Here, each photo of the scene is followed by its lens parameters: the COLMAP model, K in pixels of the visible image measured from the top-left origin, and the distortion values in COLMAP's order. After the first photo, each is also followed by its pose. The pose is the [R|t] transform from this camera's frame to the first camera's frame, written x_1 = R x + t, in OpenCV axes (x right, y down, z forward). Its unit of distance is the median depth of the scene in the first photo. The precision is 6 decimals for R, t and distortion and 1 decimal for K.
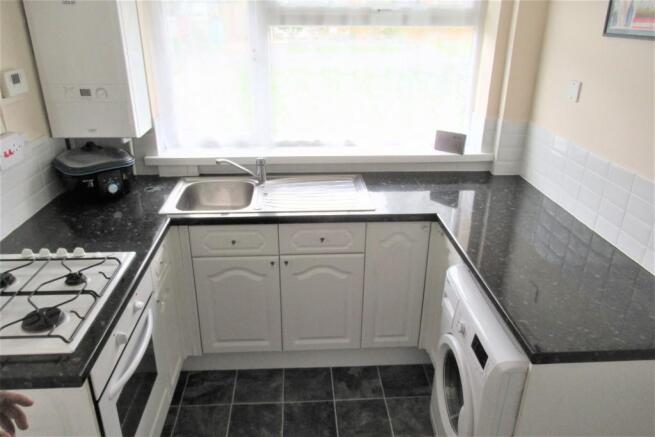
lens RADIAL K [[490.6, 0, 327.5], [0, 490.6, 218.5], [0, 0, 1]] dist [-0.036947, -0.000758]
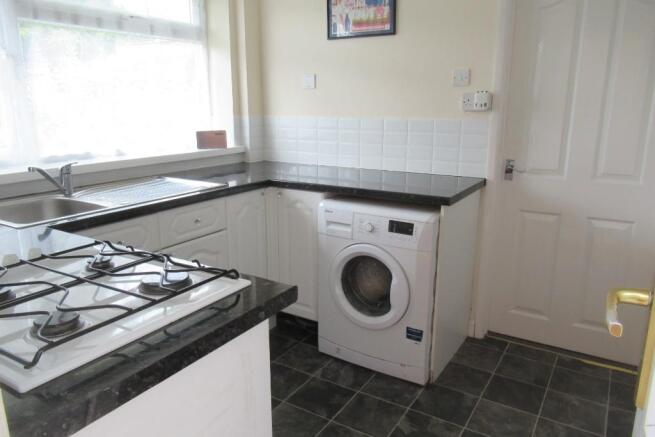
lens RADIAL K [[491.5, 0, 313.9], [0, 491.5, 219.8], [0, 0, 1]] dist [-0.008502, -0.001635]
pose [[0.583567, -0.192619, 0.788890, -0.571215], [0.321700, 0.946817, -0.006792, 0.107017], [-0.745627, 0.257749, 0.614497, 0.194958]]
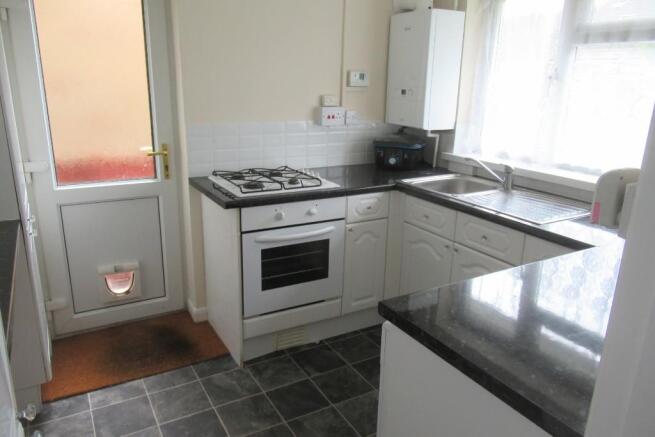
lens RADIAL K [[491.5, 0, 313.9], [0, 491.5, 219.8], [0, 0, 1]] dist [-0.008502, -0.001635]
pose [[0.426818, 0.257001, -0.867051, 0.626887], [-0.372390, 0.923657, 0.090465, 0.042585], [0.824107, 0.284269, 0.489938, 0.177384]]
